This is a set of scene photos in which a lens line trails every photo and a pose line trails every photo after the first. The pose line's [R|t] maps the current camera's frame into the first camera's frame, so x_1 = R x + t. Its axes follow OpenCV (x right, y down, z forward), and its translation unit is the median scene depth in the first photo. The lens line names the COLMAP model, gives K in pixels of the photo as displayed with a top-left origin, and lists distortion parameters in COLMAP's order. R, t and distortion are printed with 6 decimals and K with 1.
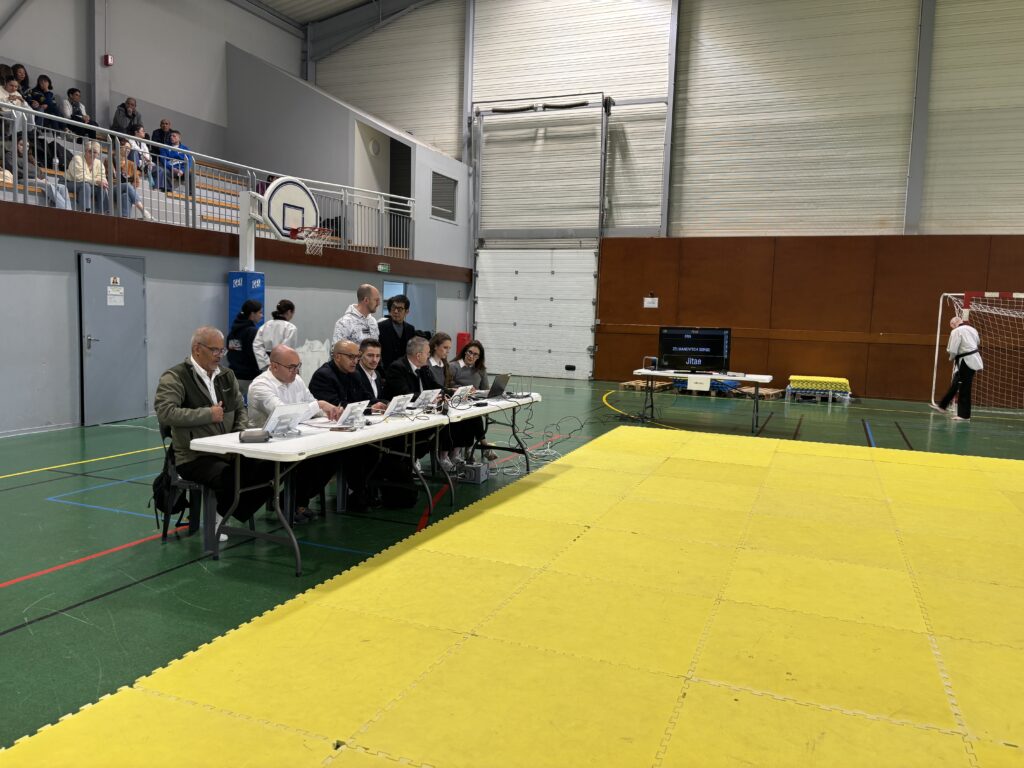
lens RADIAL K [[778.4, 0, 510.9], [0, 778.4, 381.8], [0, 0, 1]] dist [0.027019, -0.020296]
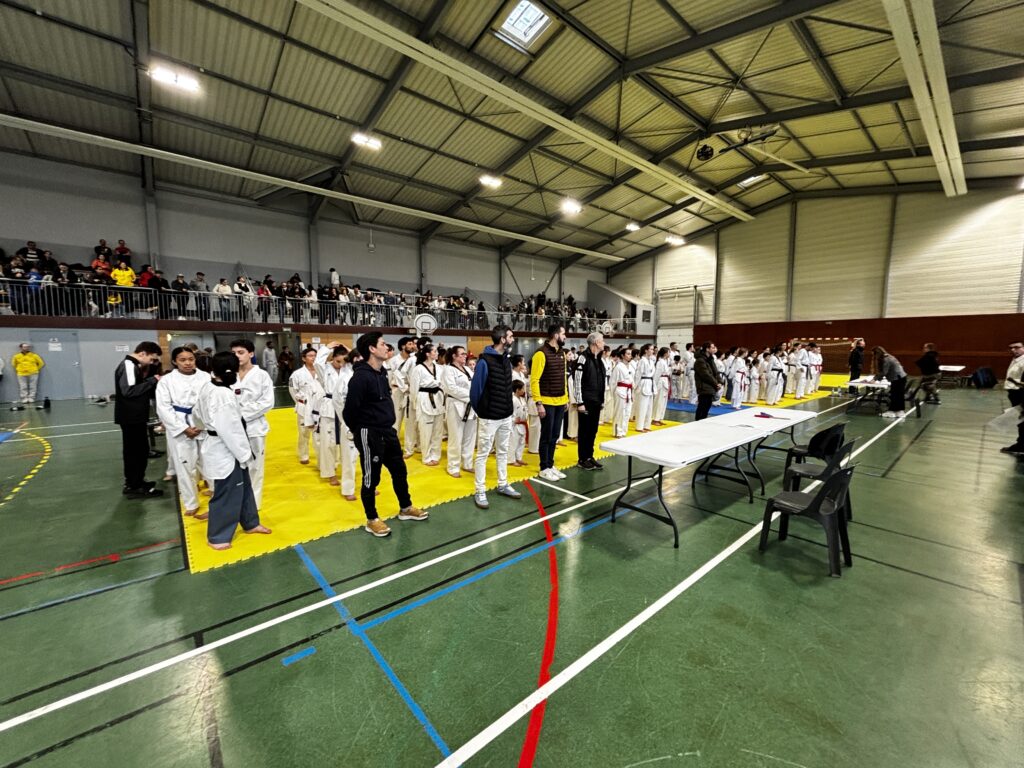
lens RADIAL K [[413.4, 0, 510.9], [0, 413.4, 386.8], [0, 0, 1]] dist [-0.002124, 0.000002]
pose [[0.893906, 0.012660, -0.448075, 0.216736], [-0.013421, 0.999909, 0.001477, 0.095729], [0.448053, 0.004693, 0.893995, -0.997561]]
